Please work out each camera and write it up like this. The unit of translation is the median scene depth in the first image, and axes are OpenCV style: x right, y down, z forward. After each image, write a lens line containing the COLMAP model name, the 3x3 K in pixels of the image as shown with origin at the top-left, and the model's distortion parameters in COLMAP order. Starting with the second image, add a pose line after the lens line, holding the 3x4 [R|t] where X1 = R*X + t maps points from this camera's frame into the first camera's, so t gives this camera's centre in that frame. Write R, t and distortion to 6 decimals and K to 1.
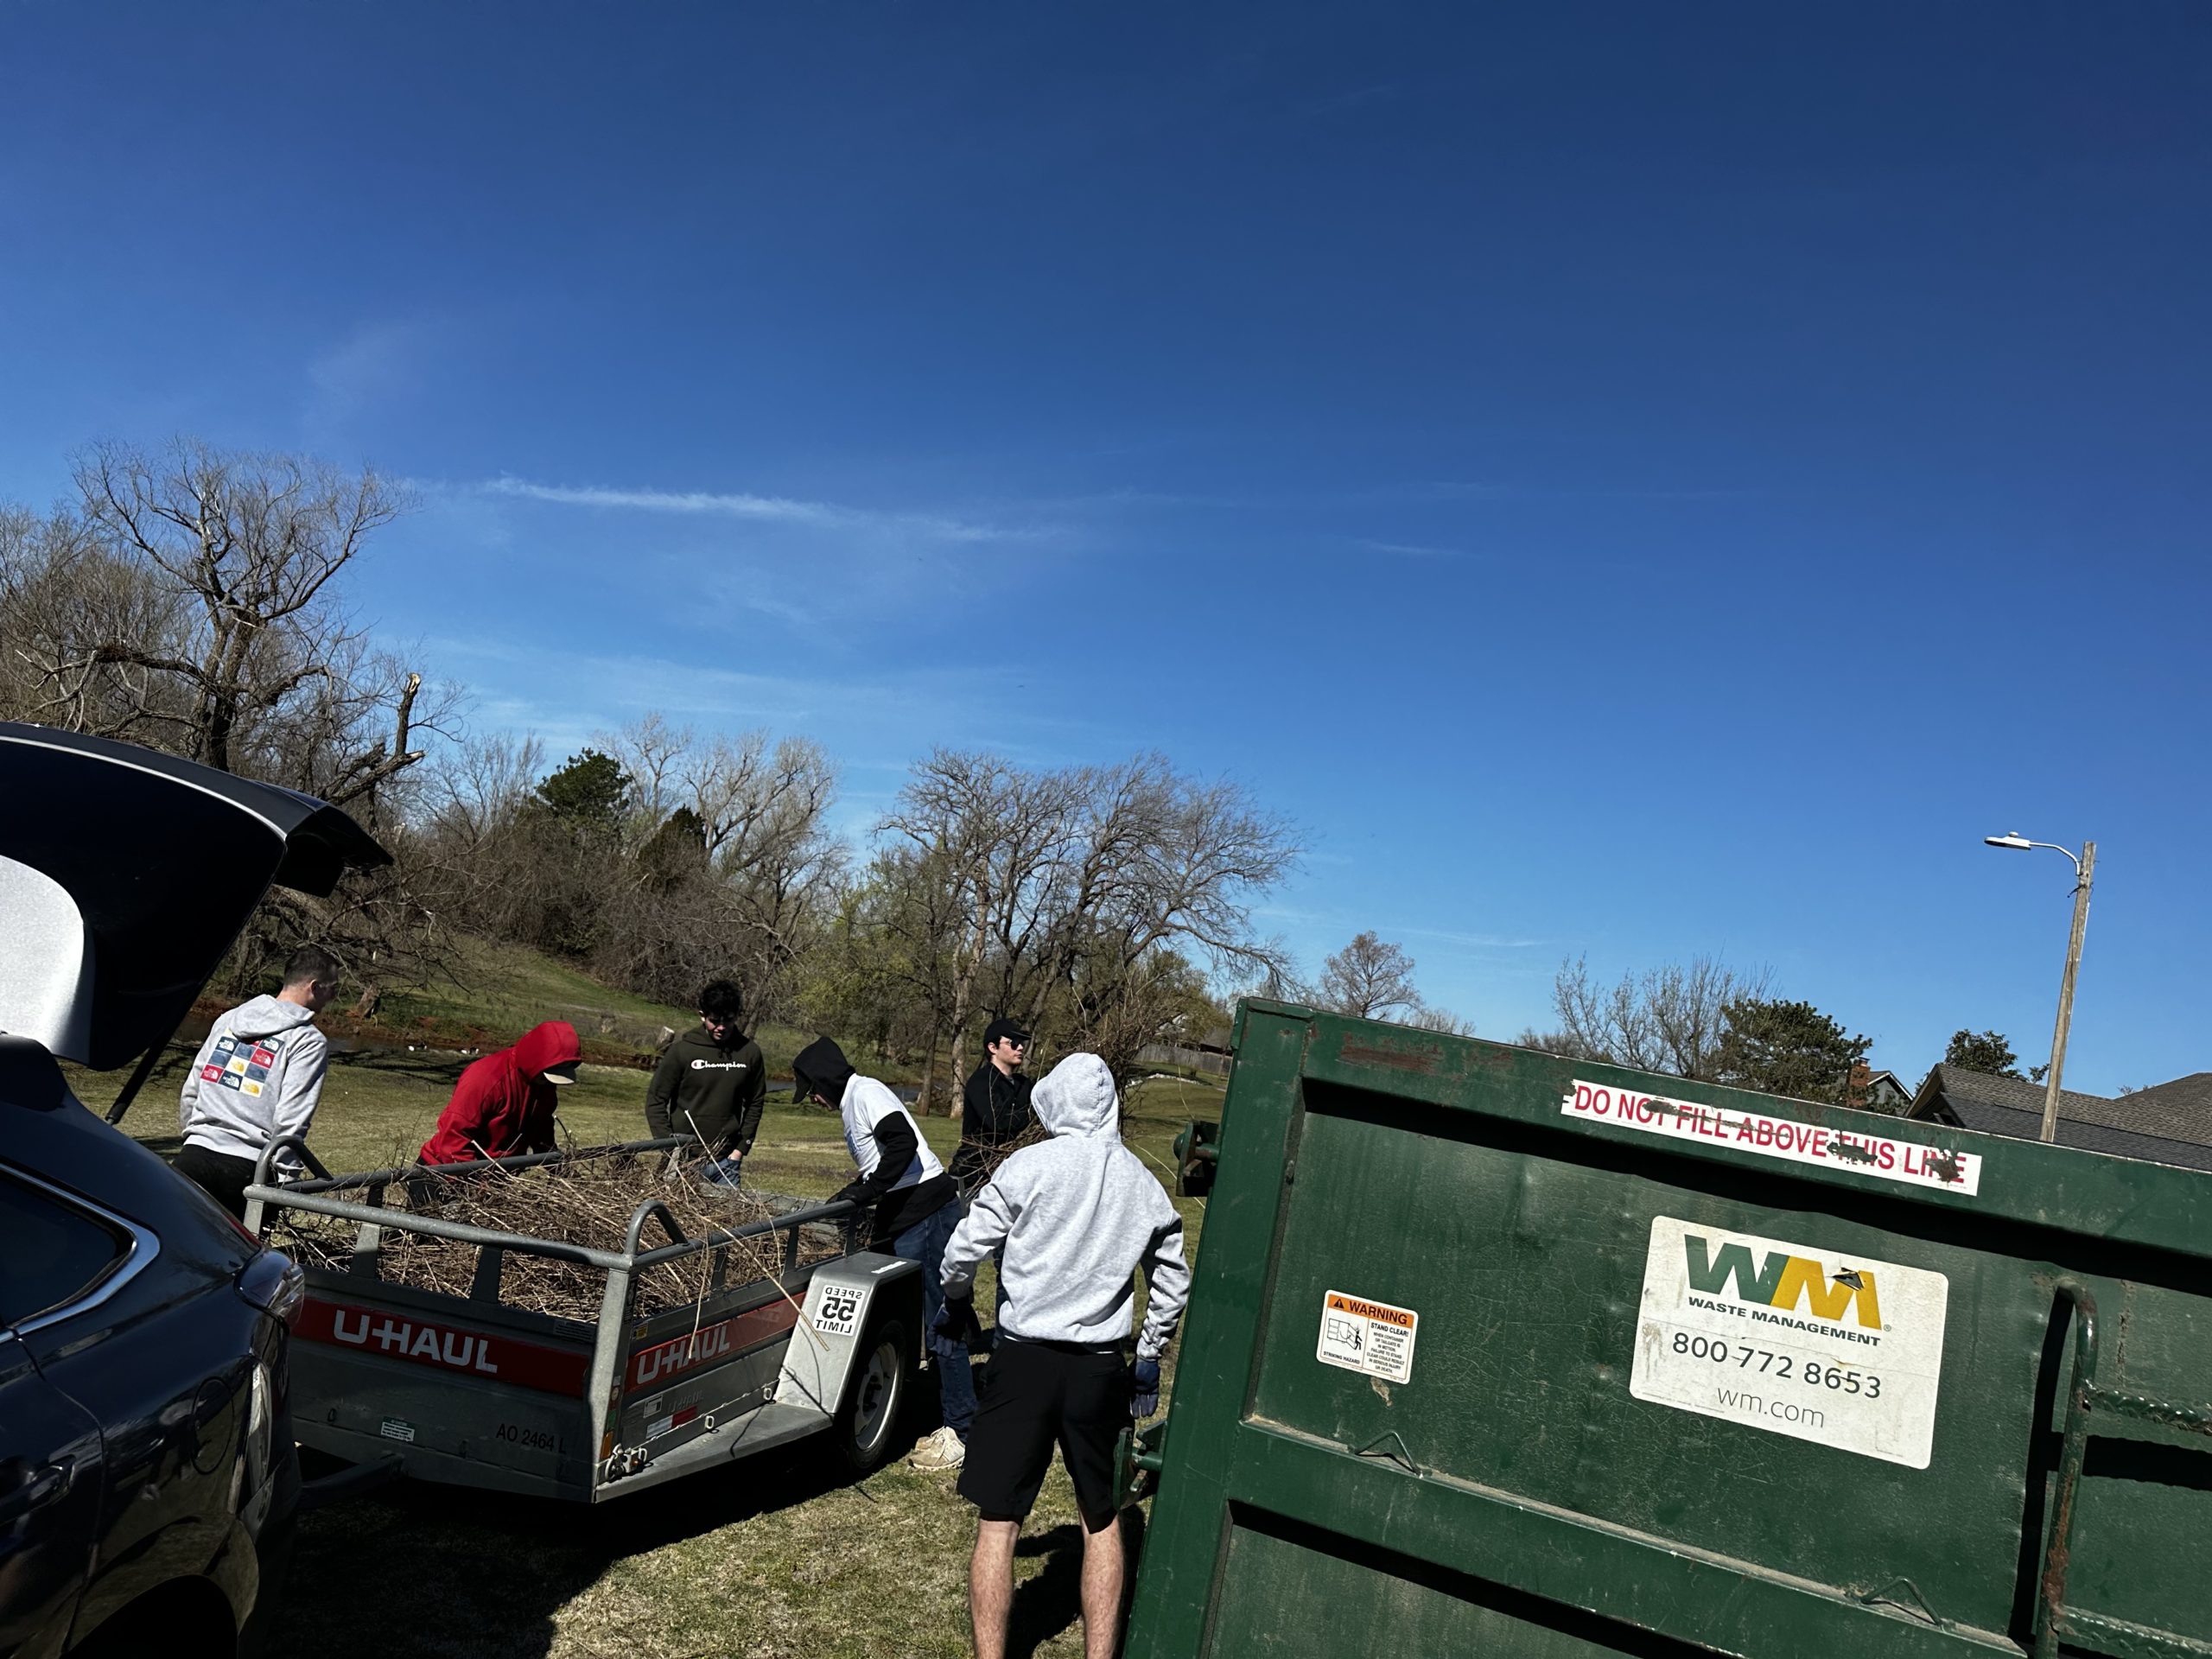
lens RADIAL K [[1532.1, 0, 1102.3], [0, 1532.1, 843.2], [0, 0, 1]] dist [0.110329, -0.195830]
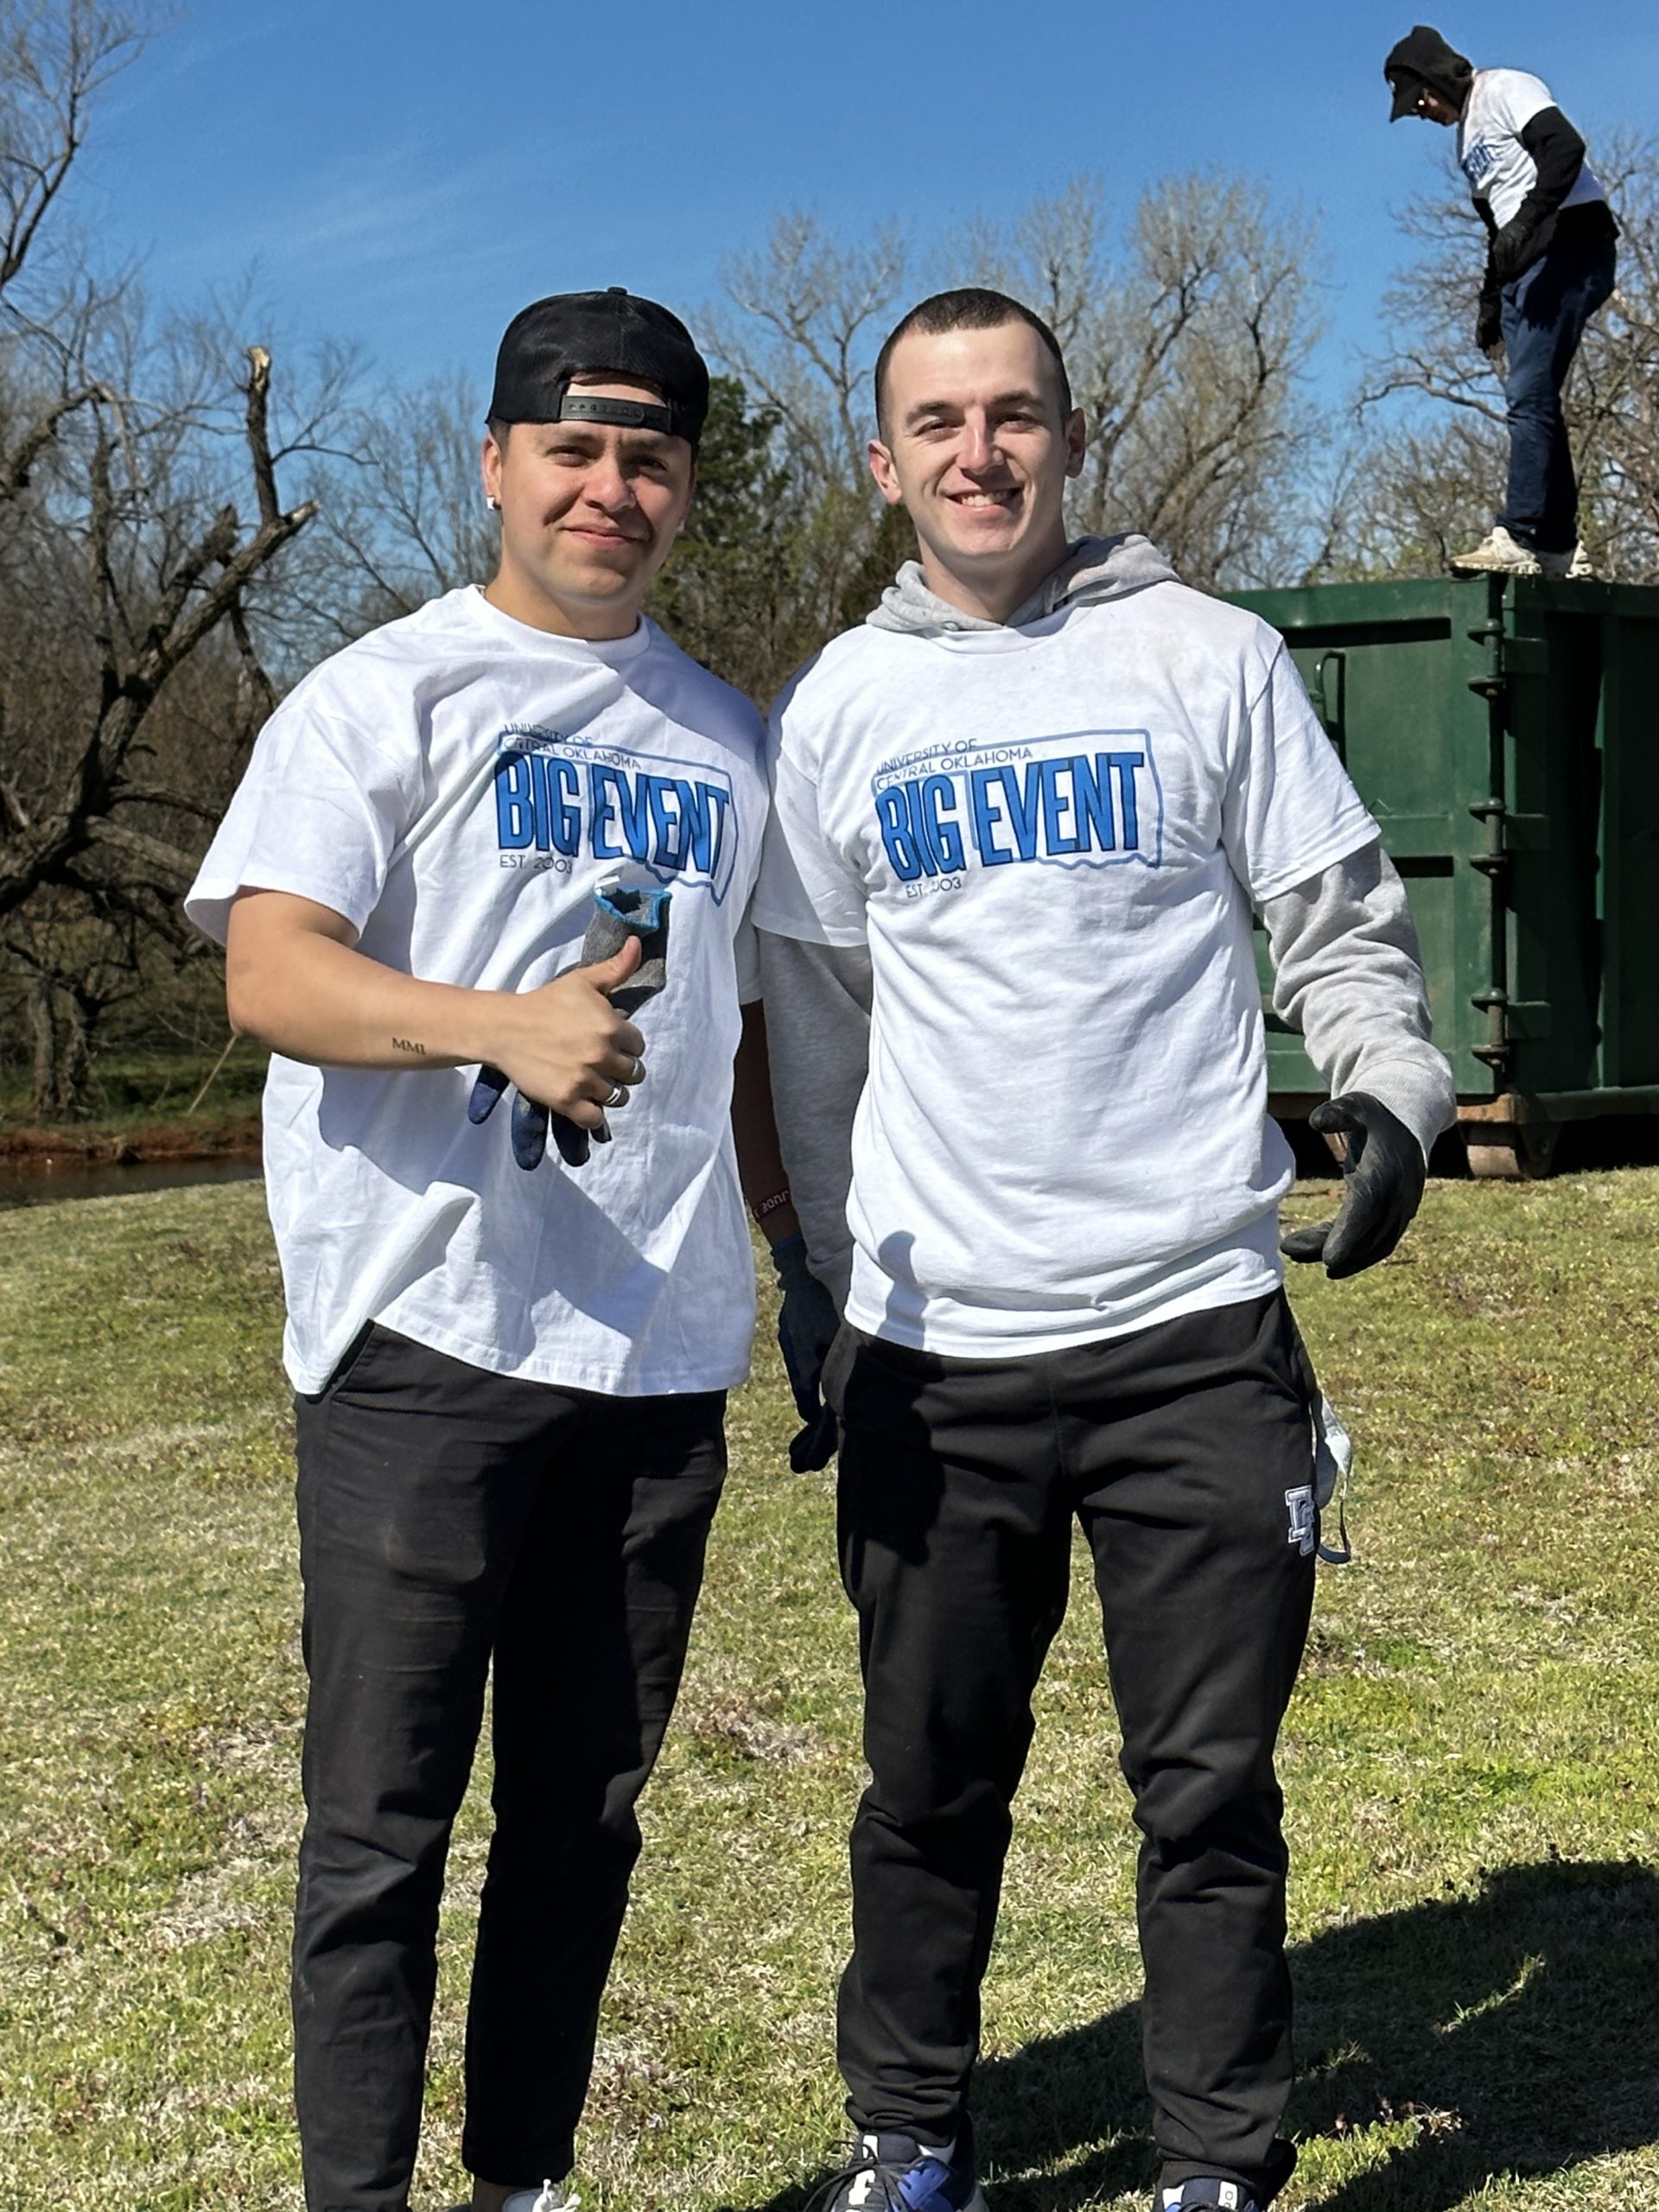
lens RADIAL K [[4977.8, 0, 829.5], [0, 4977.8, 1106.0], [0, 0, 1]] dist [0.055400, 0.445751]
pose [[0.924247, -0.204455, -0.322436, 0.155096], [0.247971, 0.963616, 0.099771, 0.005371], [0.290306, -0.172168, 0.941319, -0.401781]]
